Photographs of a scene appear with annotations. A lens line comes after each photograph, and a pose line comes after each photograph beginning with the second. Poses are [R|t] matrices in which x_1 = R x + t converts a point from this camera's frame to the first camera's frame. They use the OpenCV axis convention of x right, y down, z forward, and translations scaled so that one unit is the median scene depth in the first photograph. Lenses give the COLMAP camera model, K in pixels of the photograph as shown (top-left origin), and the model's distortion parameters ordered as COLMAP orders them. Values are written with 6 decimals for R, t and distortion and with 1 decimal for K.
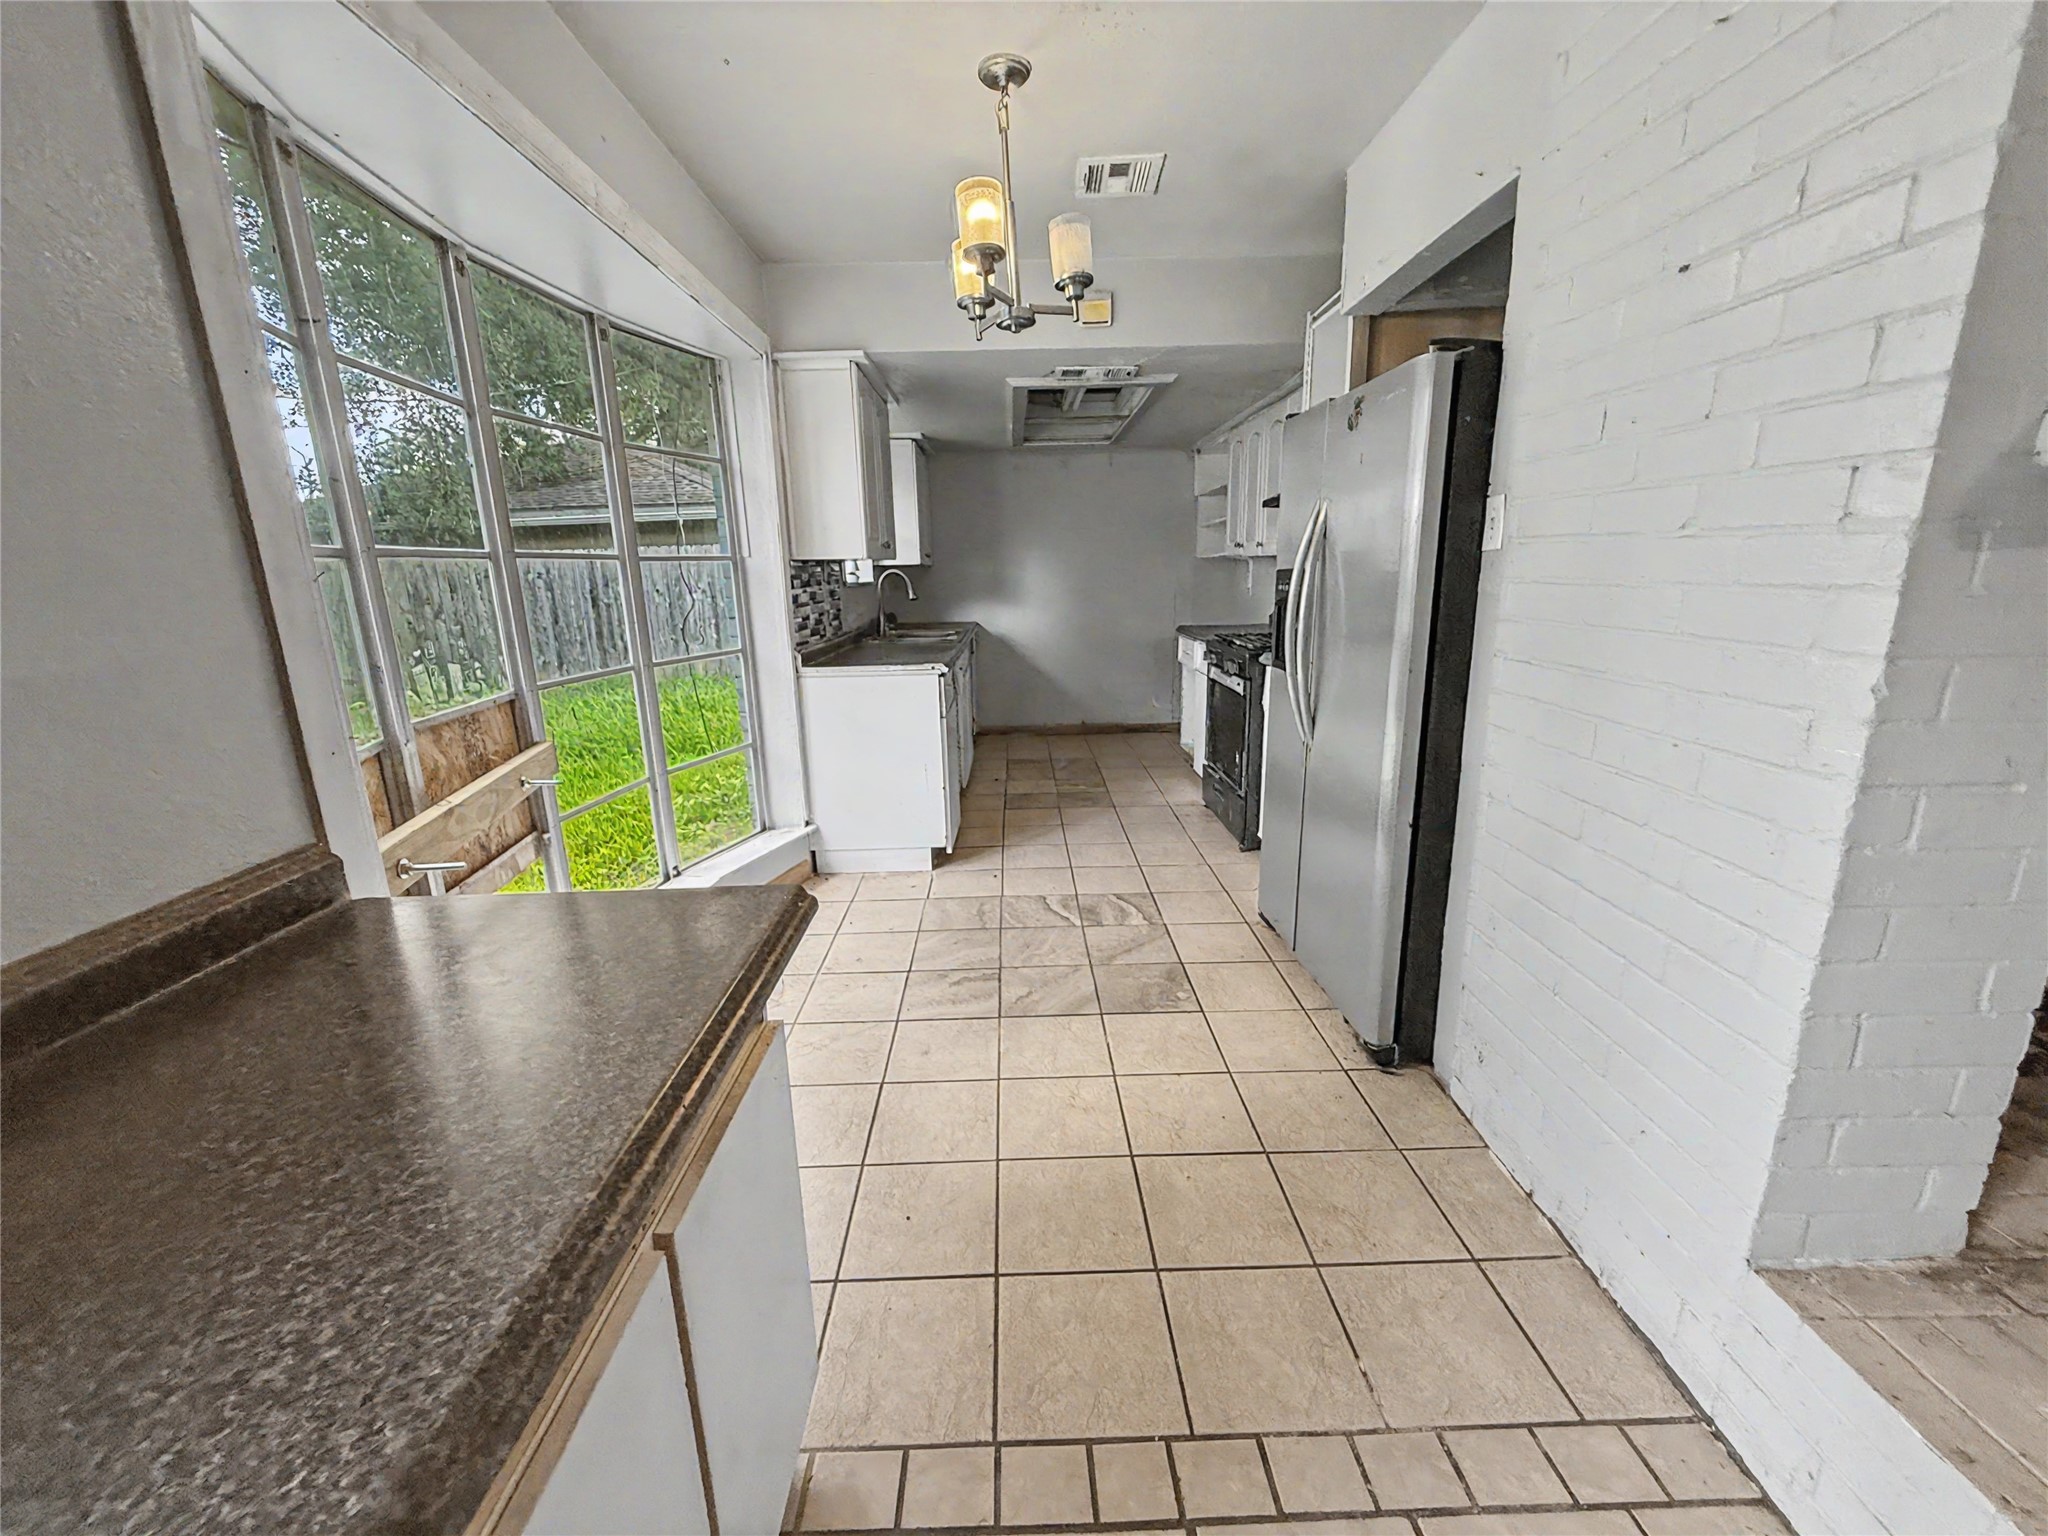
lens RADIAL K [[813.6, 0, 1020.7], [0, 813.6, 765.6], [0, 0, 1]] dist [-0.001463, -0.000041]
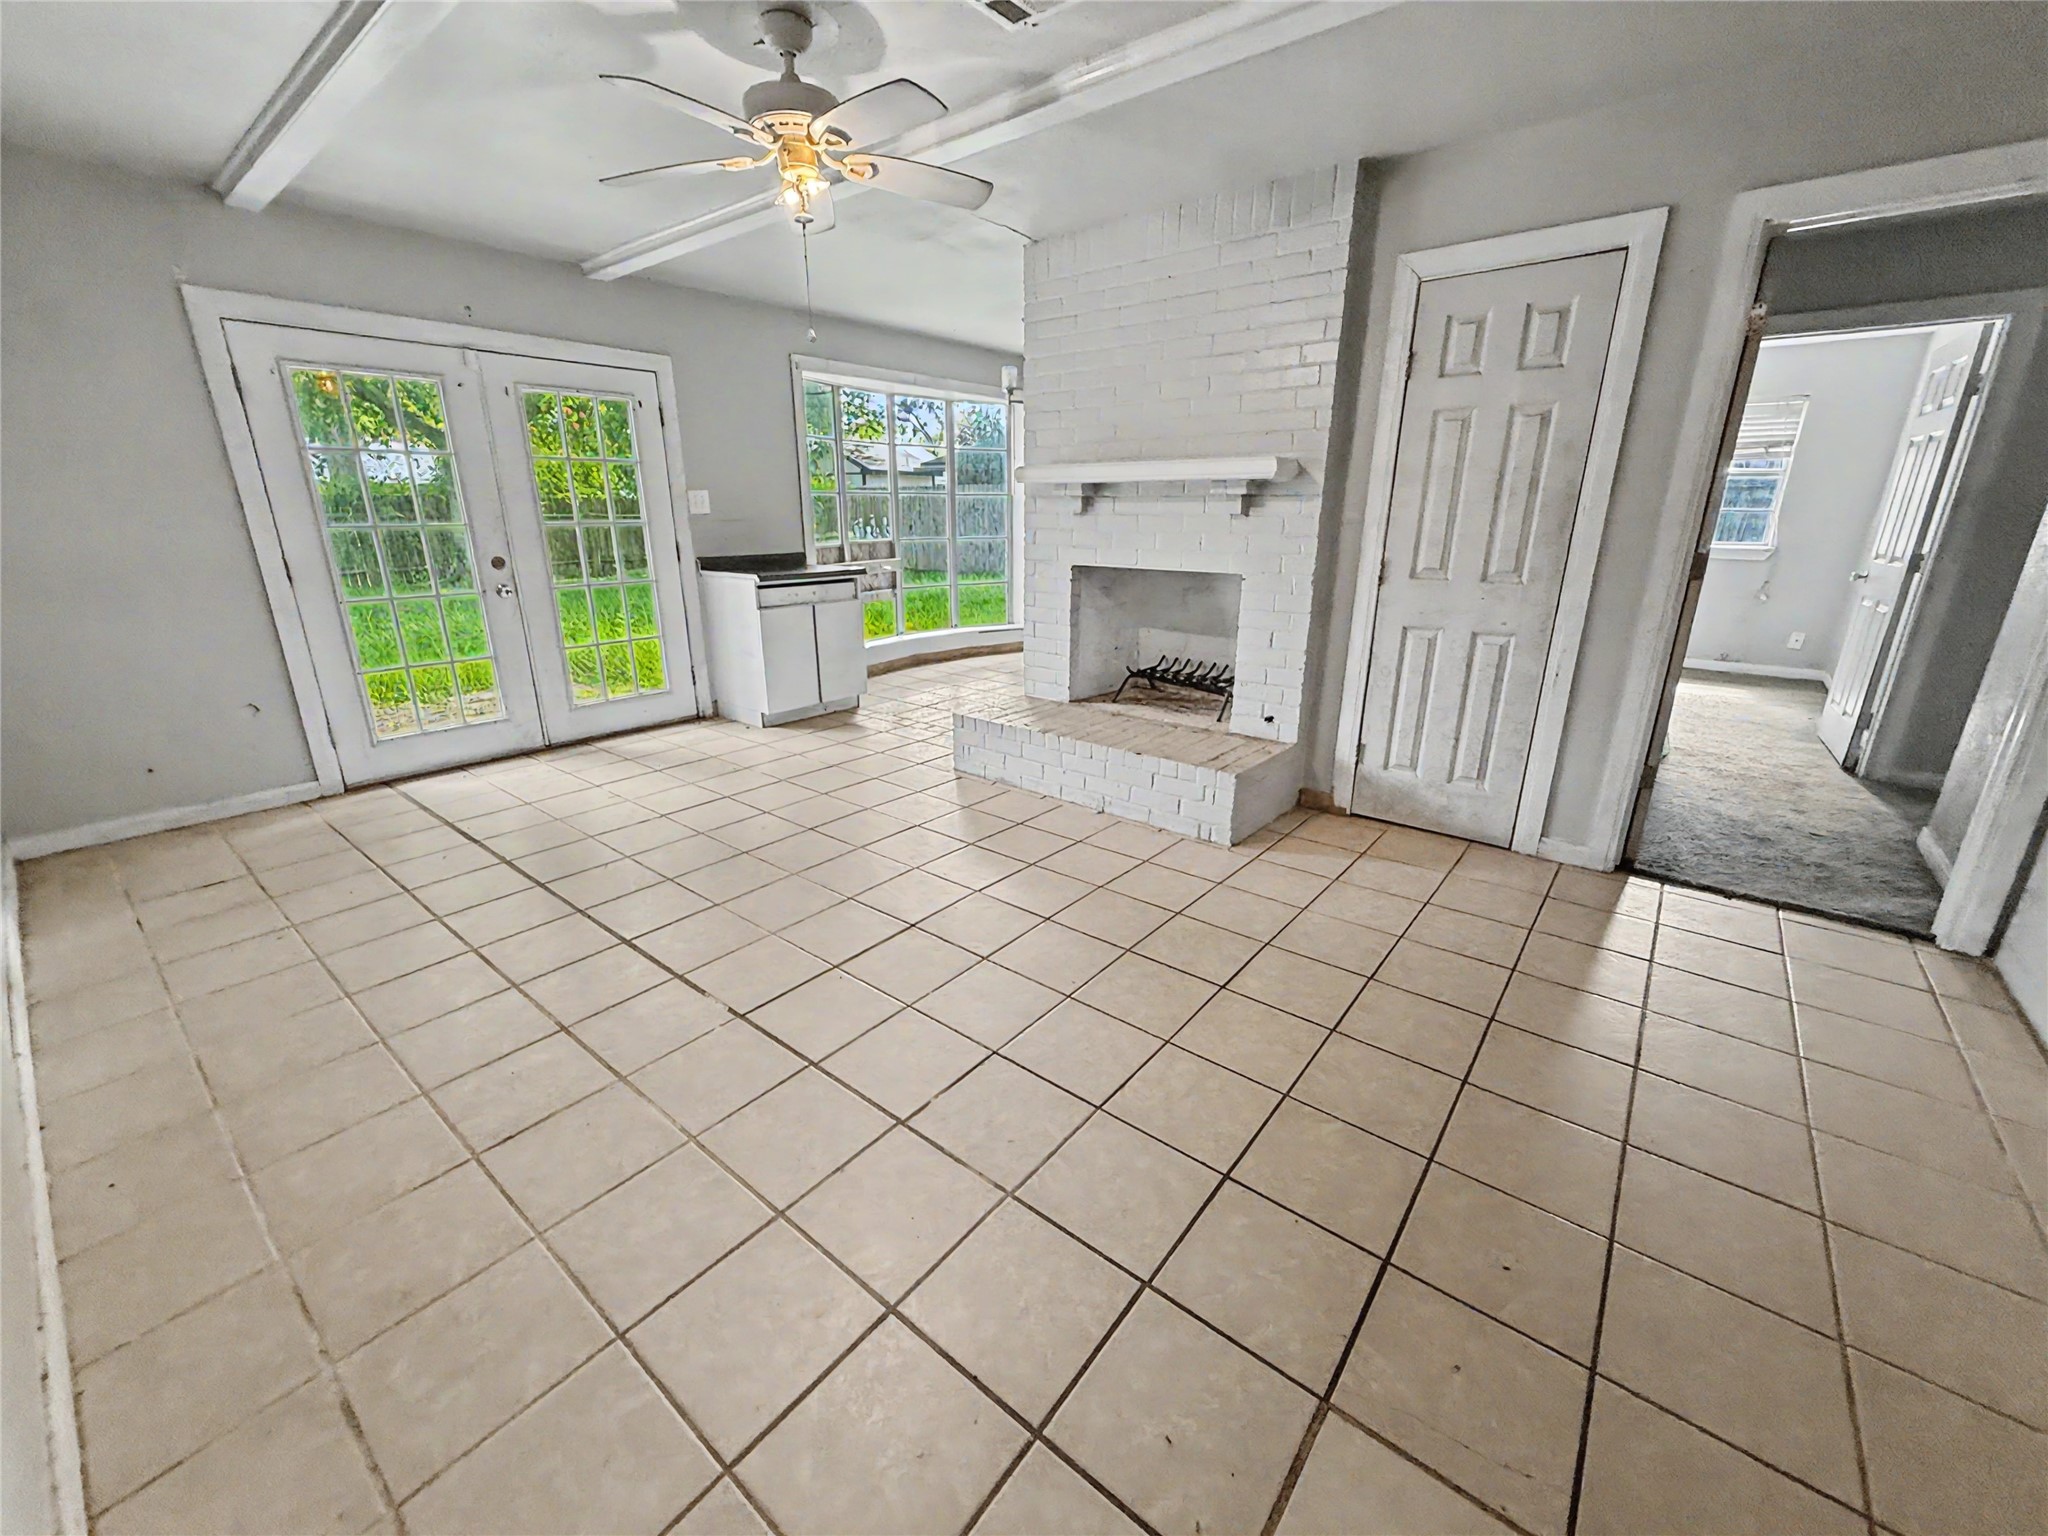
lens RADIAL K [[813.6, 0, 1020.7], [0, 813.6, 765.6], [0, 0, 1]] dist [-0.001463, -0.000041]
pose [[0.763398, 0.222440, -0.606419, 1.226443], [-0.172692, 0.974944, 0.140223, 0.154218], [0.622415, -0.002323, 0.782684, -0.744098]]
